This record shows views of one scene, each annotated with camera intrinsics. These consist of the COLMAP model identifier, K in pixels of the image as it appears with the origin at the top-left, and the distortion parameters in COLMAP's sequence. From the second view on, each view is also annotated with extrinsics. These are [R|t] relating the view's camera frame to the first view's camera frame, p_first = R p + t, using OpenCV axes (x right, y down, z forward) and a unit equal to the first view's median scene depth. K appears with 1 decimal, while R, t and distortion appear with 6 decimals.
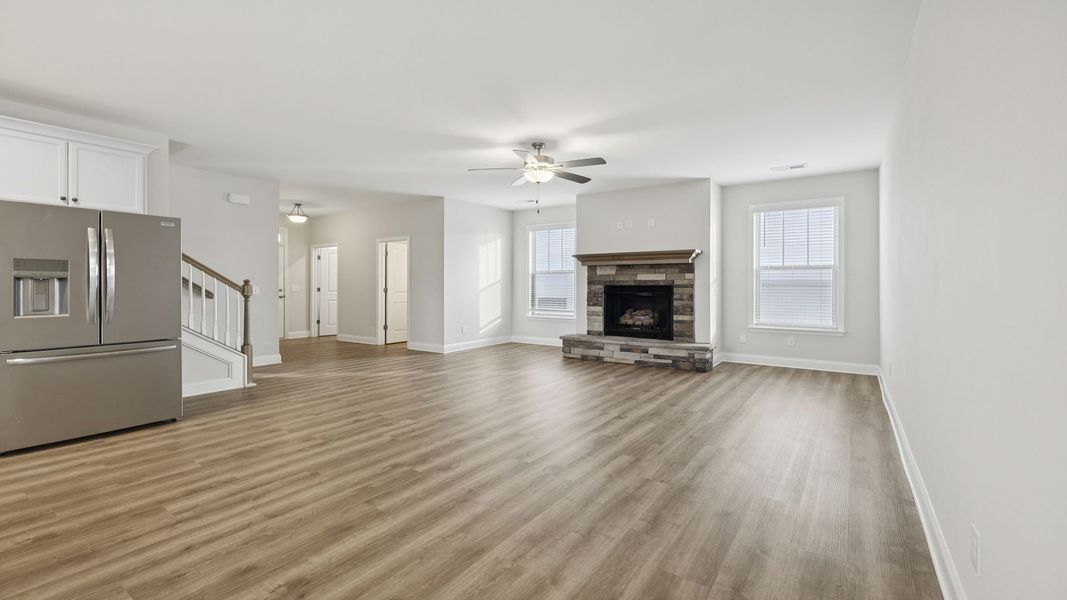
lens RADIAL K [[455.5, 0, 522.4], [0, 455.5, 286.7], [0, 0, 1]] dist [0.002810, -0.000743]
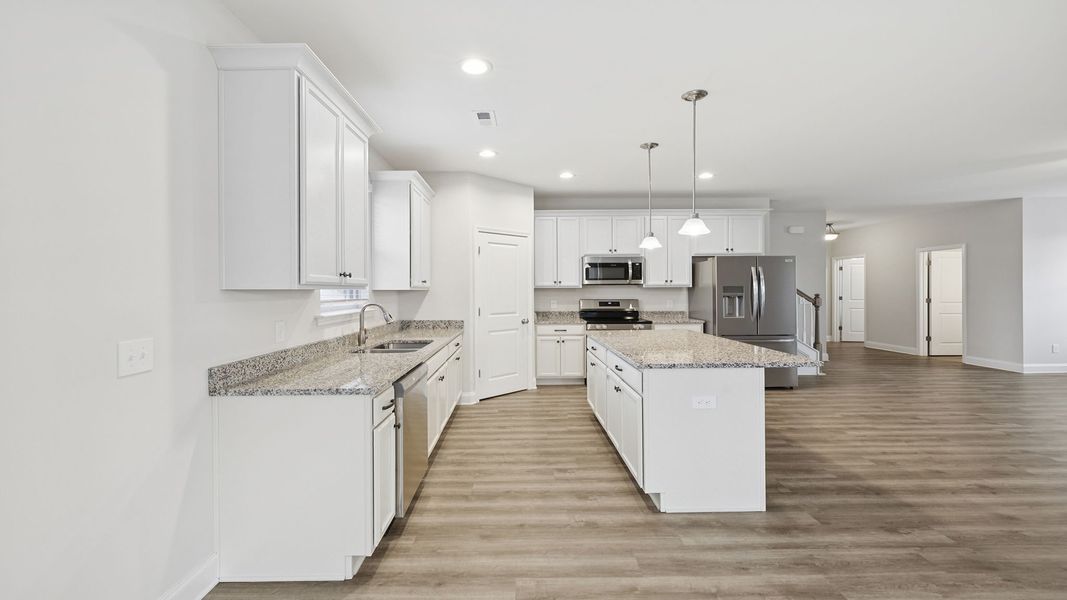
lens RADIAL K [[455.5, 0, 525.3], [0, 455.5, 290.3], [0, 0, 1]] dist [0.002810, -0.000743]
pose [[0.594785, -0.002803, -0.803880, -0.036607], [0.003695, 0.999993, -0.000753, -0.021032], [0.803876, -0.002522, 0.594792, -0.348859]]
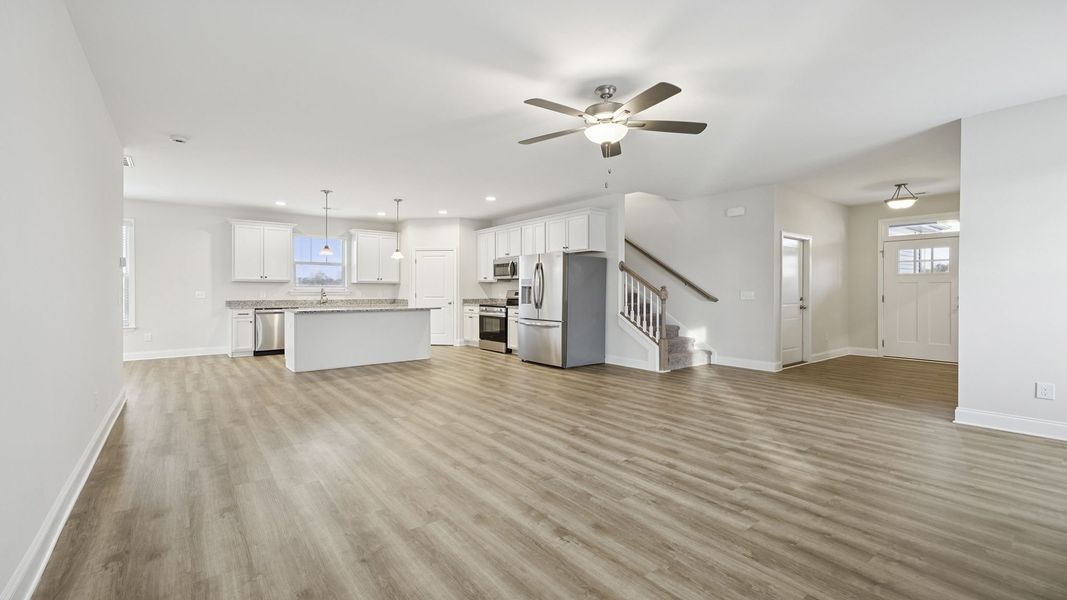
lens RADIAL K [[455.8, 0, 527.1], [0, 455.8, 291.8], [0, 0, 1]] dist [0.003058, 0.000632]
pose [[-0.294263, 0.002389, -0.955722, 0.520800], [-0.003166, 0.999989, 0.003474, -0.002497], [0.955719, 0.004048, -0.294252, 0.767186]]
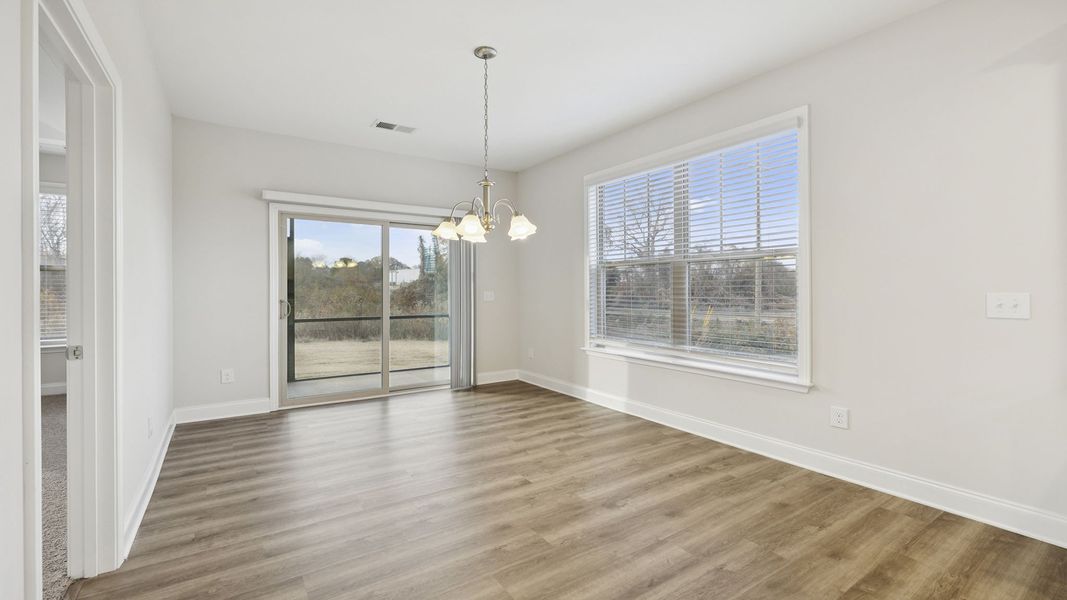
lens RADIAL K [[455.5, 0, 521.3], [0, 455.5, 290.5], [0, 0, 1]] dist [0.002810, -0.000743]
pose [[-0.931912, 0.002711, 0.362674, -0.145554], [0.005467, 0.999963, 0.006573, -0.002288], [-0.362643, 0.008108, -0.931893, 0.046106]]
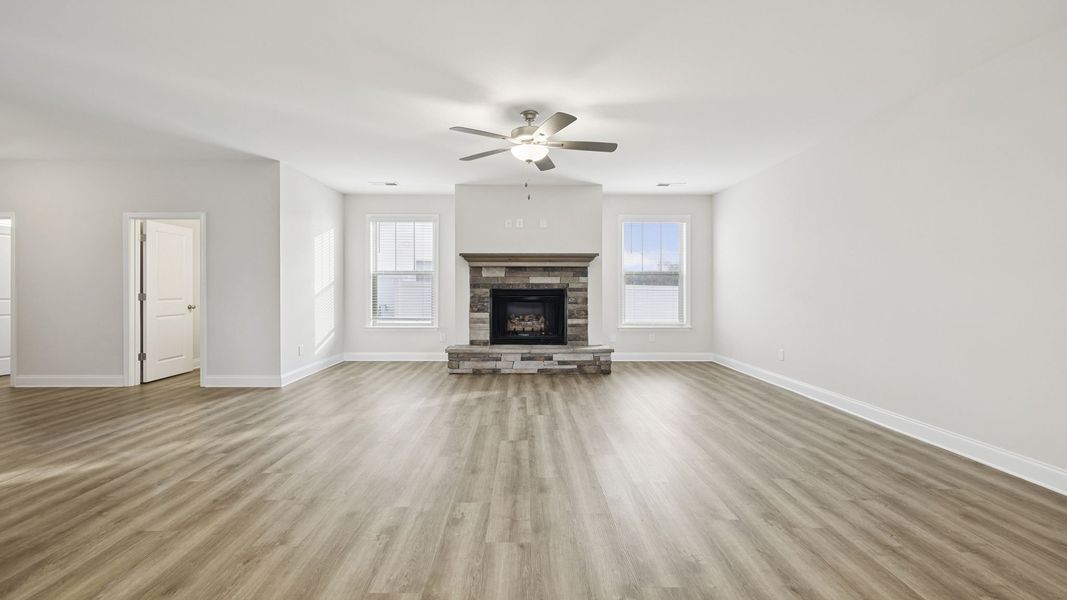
lens RADIAL K [[455.5, 0, 522.4], [0, 455.5, 292.9], [0, 0, 1]] dist [0.002810, -0.000743]
pose [[0.811952, -0.006486, 0.583688, -0.309218], [0.001531, 0.999958, 0.008982, -0.003126], [-0.583722, -0.006399, 0.811928, 0.247400]]
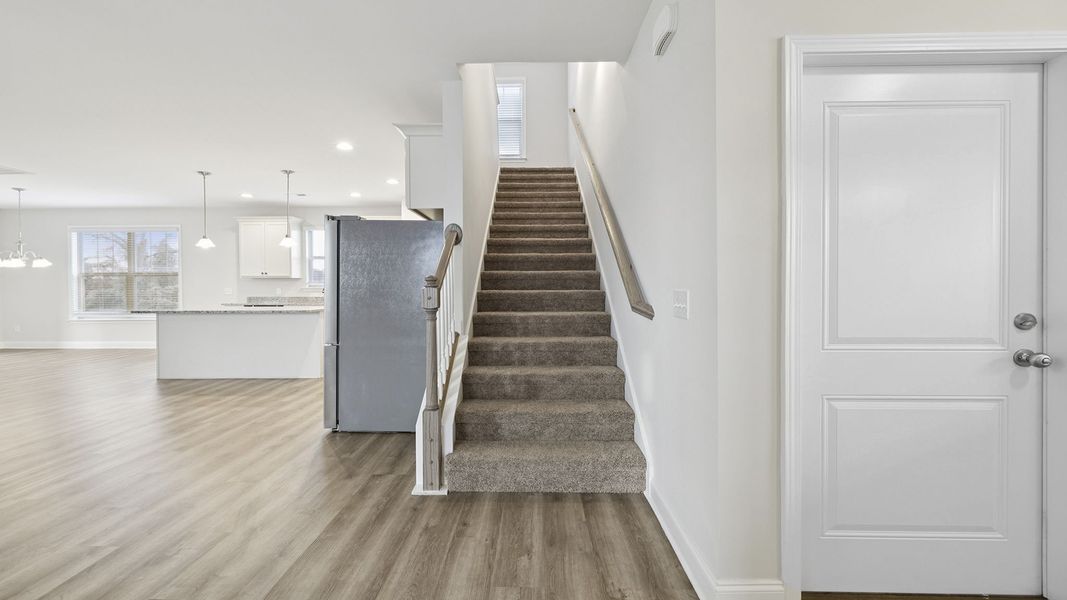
lens RADIAL K [[453.8, 0, 525.8], [0, 453.8, 289.9], [0, 0, 1]] dist [0.001221, -0.000175]
pose [[-0.823317, 0.008141, -0.567523, -0.310849], [0.001807, 0.999930, 0.011723, -0.004454], [0.567579, 0.008626, -0.823274, 1.106403]]
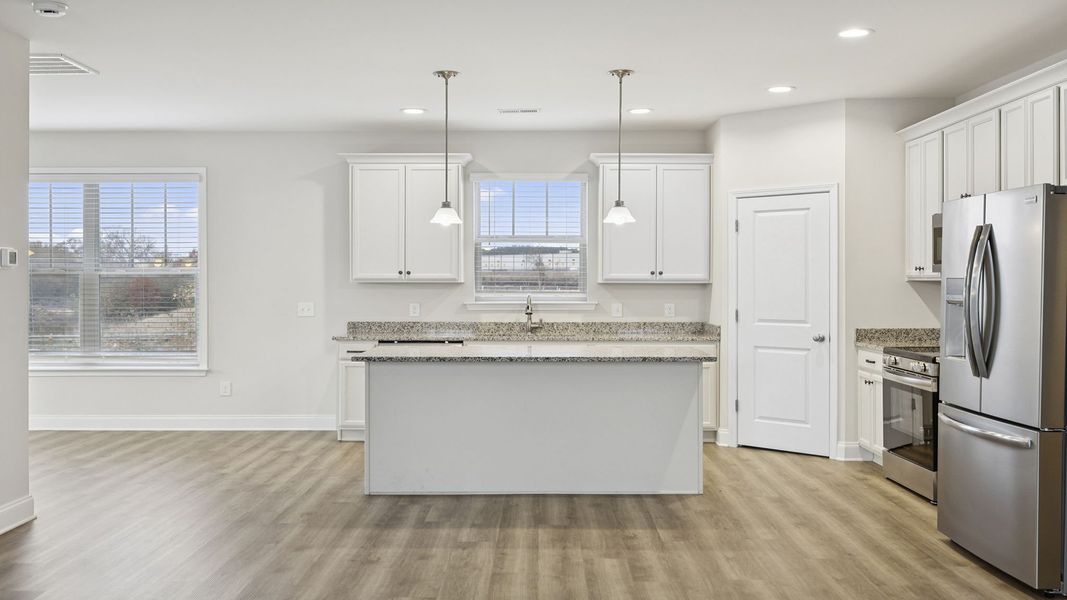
lens RADIAL K [[1057.7, 0, 523.8], [0, 1057.7, 282.7], [0, 0, 1]] dist [0.001260, 0.000000]
pose [[-0.821830, -0.000834, -0.569733, 0.195805], [-0.001844, 0.999998, 0.001197, -0.024499], [0.569730, 0.002034, -0.821829, 0.897612]]
